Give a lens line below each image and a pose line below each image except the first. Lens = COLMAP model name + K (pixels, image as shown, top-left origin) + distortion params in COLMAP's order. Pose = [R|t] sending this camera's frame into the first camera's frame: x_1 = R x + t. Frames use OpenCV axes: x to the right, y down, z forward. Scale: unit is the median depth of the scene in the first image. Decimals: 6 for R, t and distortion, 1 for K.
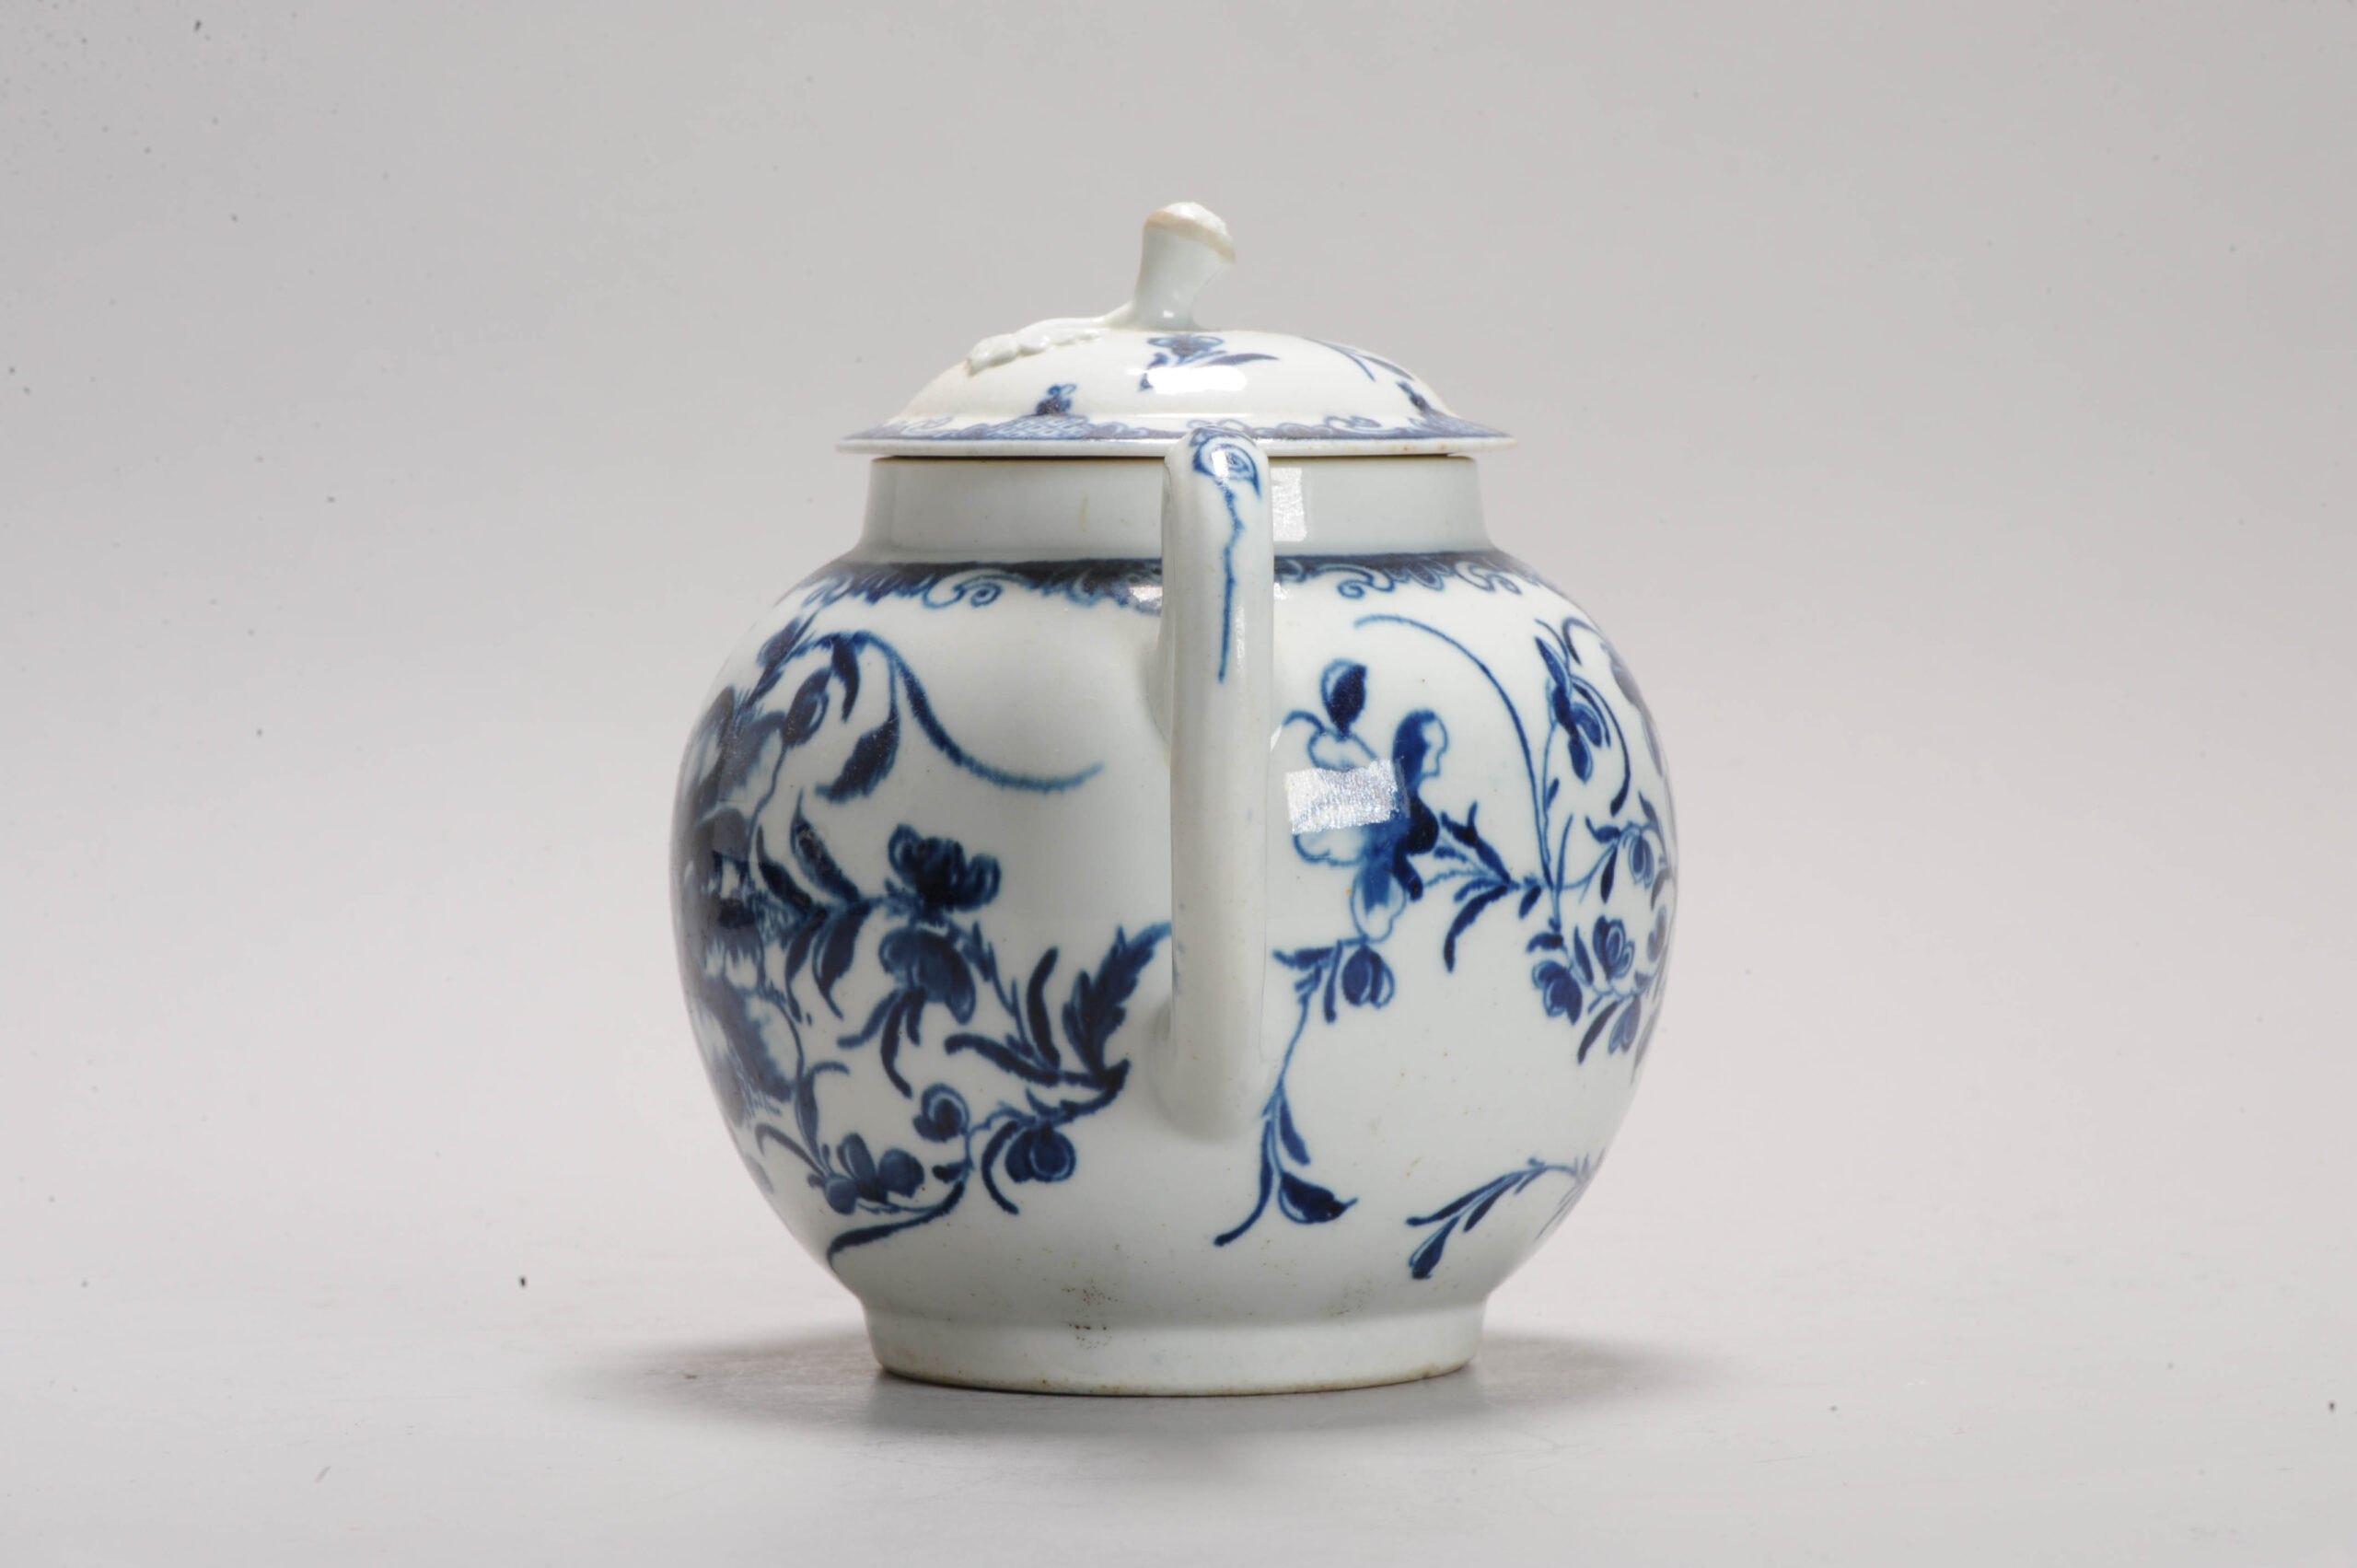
lens RADIAL K [[7425.9, 0, 1178.5], [0, 7425.9, 784.0], [0, 0, 1]] dist [0.199510, 0.300349]
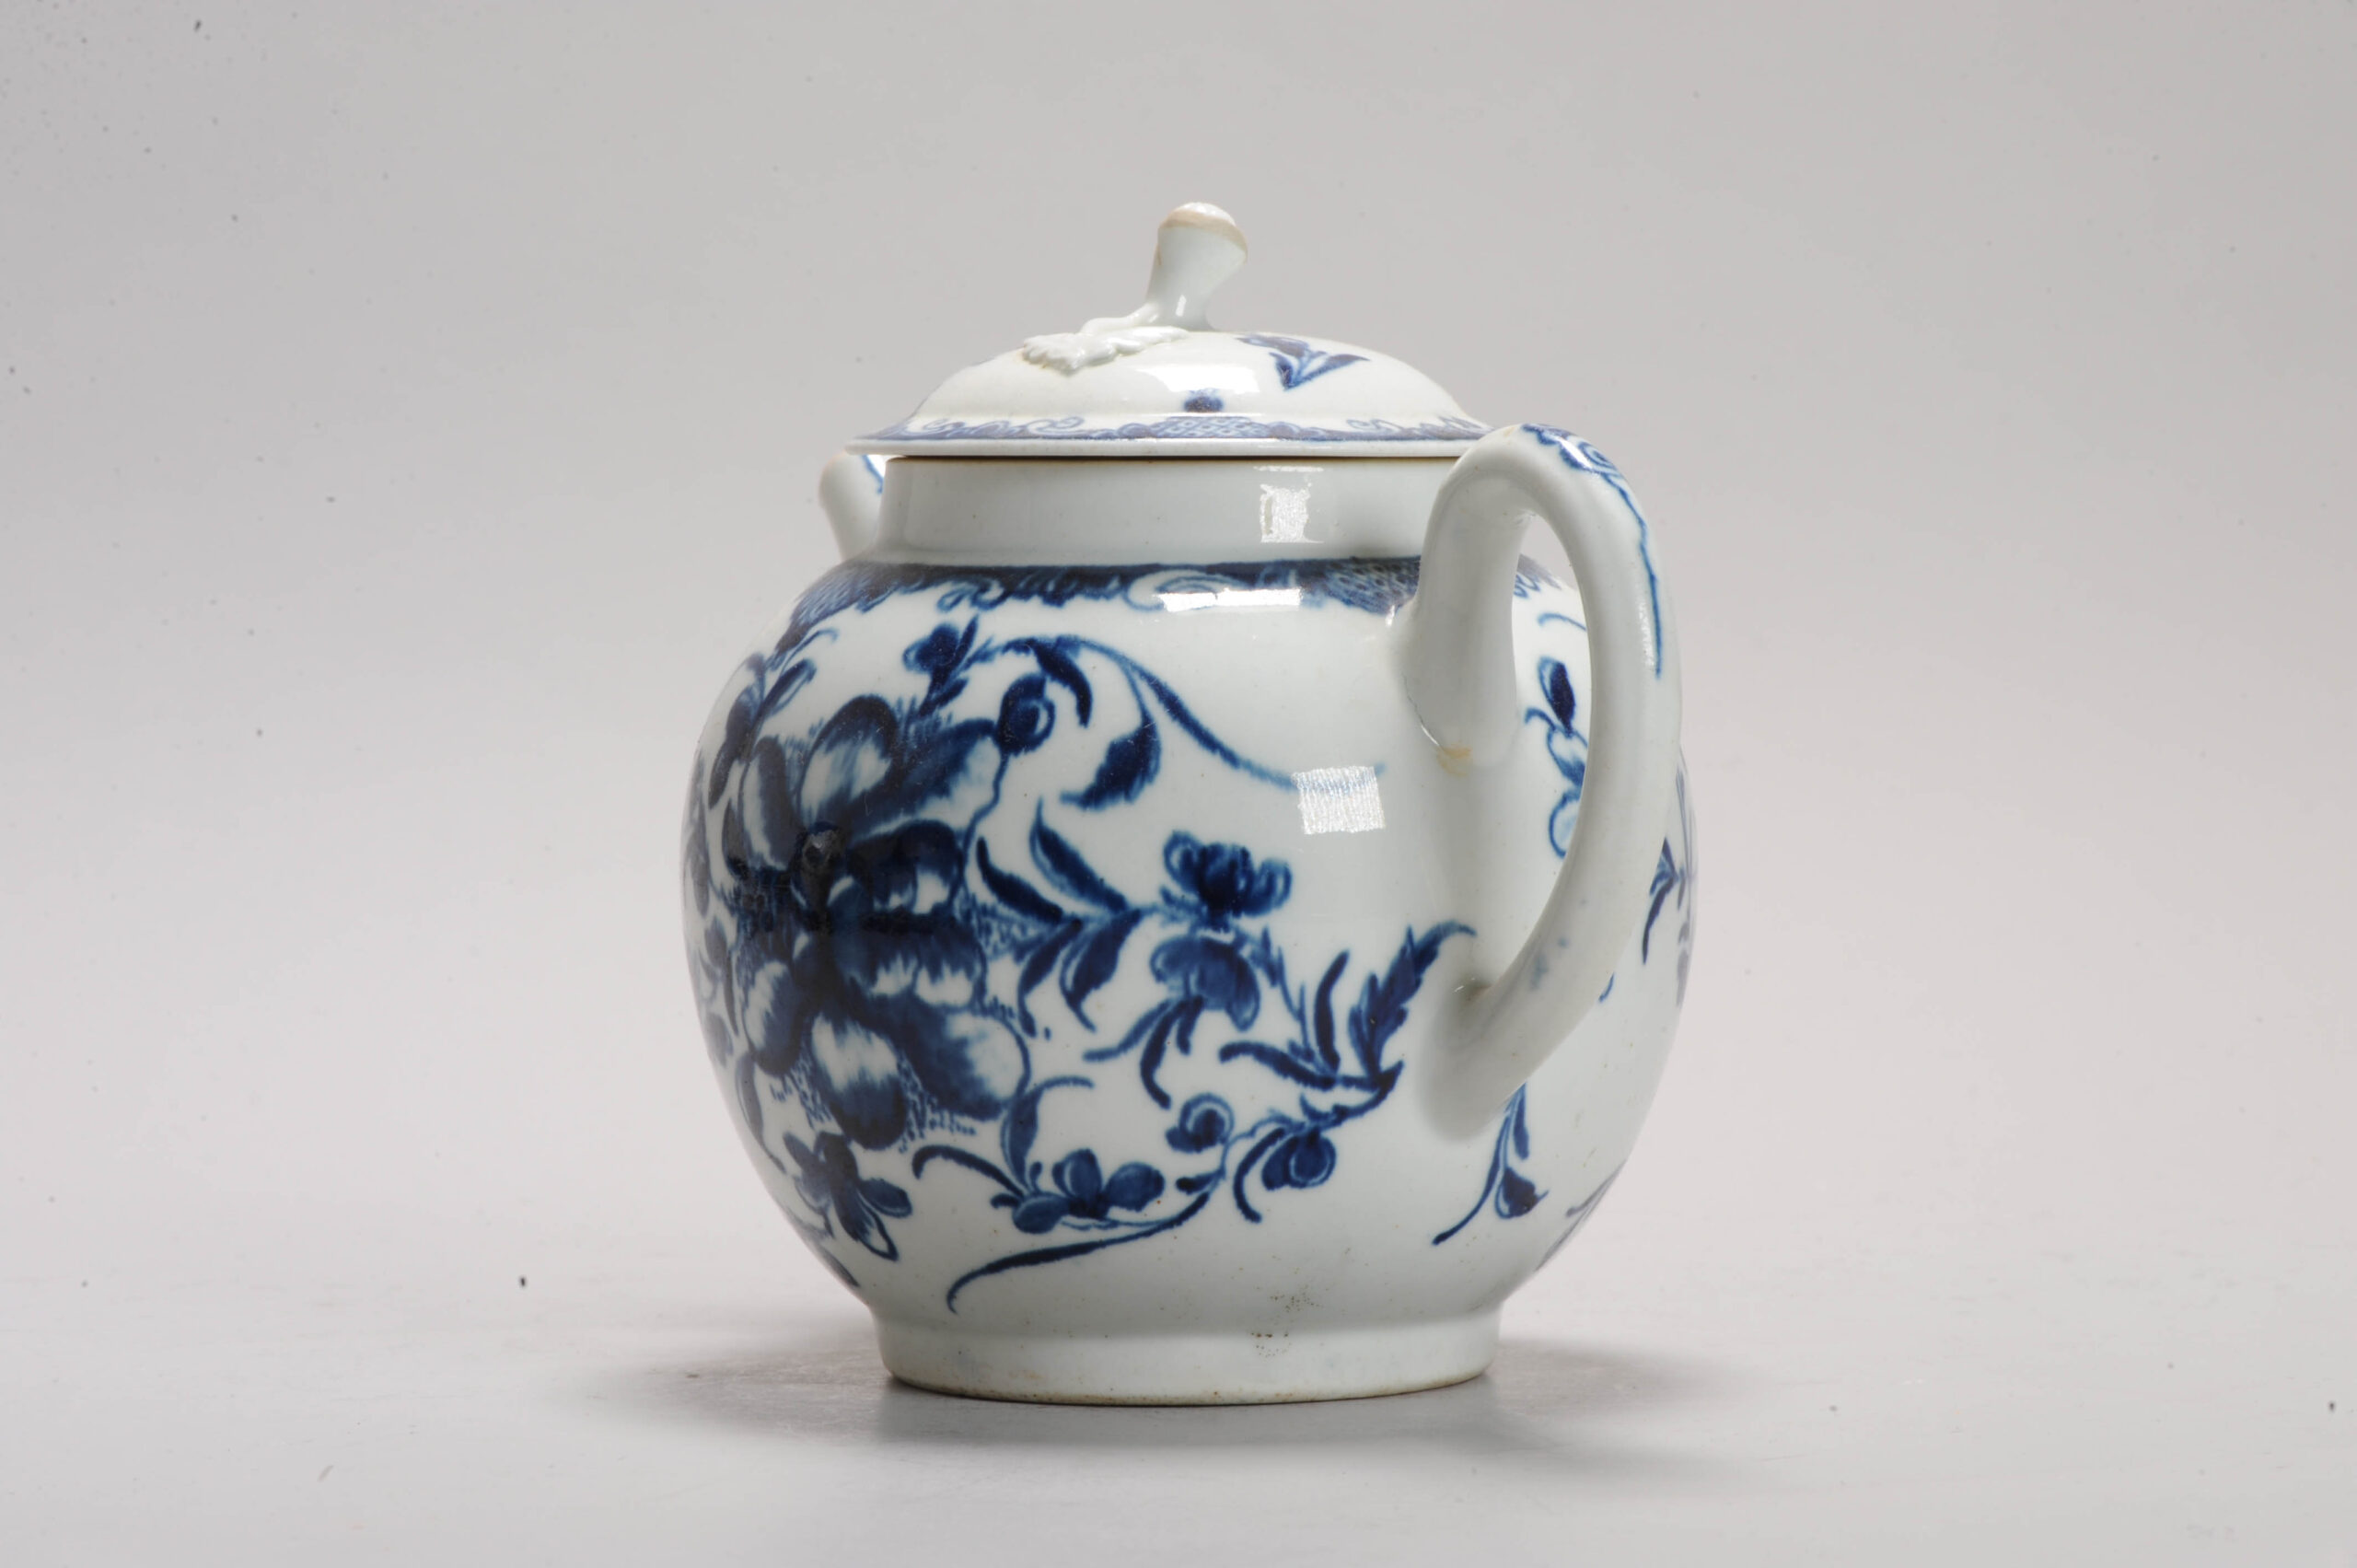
lens RADIAL K [[7425.9, 0, 1178.5], [0, 7425.9, 784.0], [0, 0, 1]] dist [0.199510, 0.300349]
pose [[0.870019, -0.020169, 0.492606, -0.517938], [0.022081, 0.999754, 0.001936, -0.002579], [-0.492524, 0.009193, 0.870250, 0.145237]]
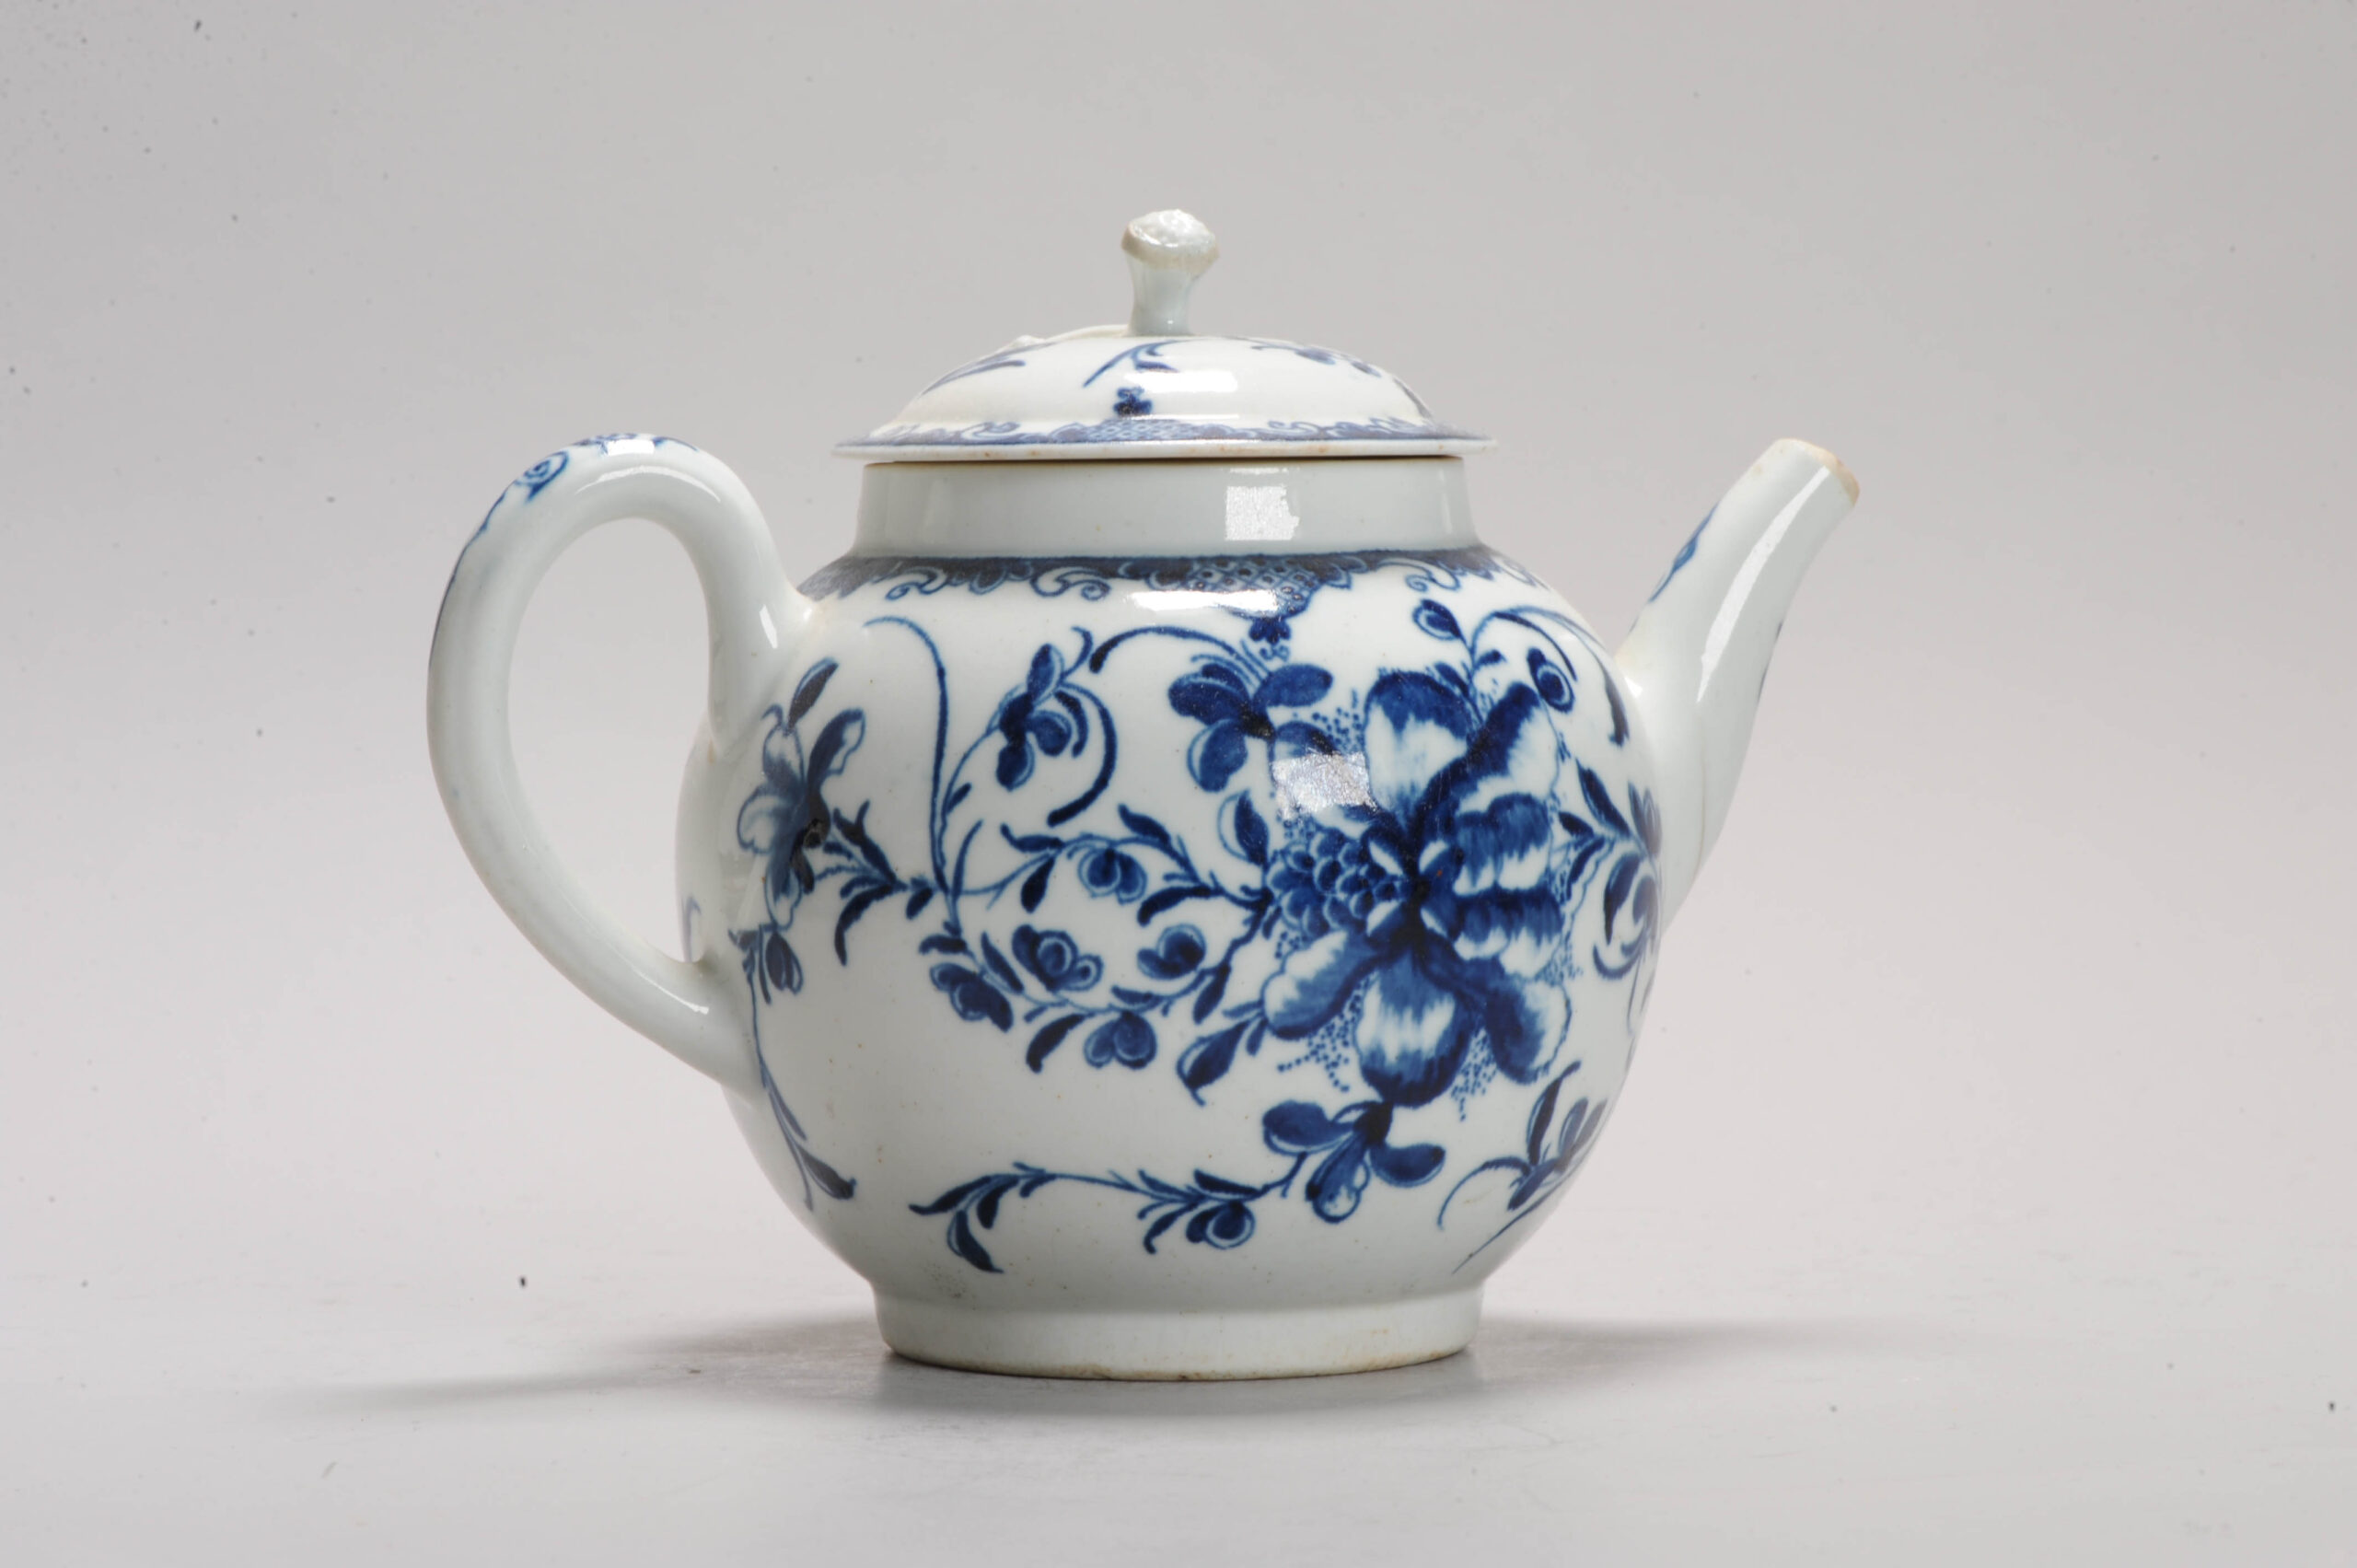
lens RADIAL K [[7425.9, 0, 1178.5], [0, 7425.9, 784.0], [0, 0, 1]] dist [0.199510, 0.300349]
pose [[0.323663, 0.046468, -0.945031, 1.018811], [-0.036820, 0.998655, 0.036494, -0.038794], [0.945456, 0.022984, 0.324939, 0.706800]]
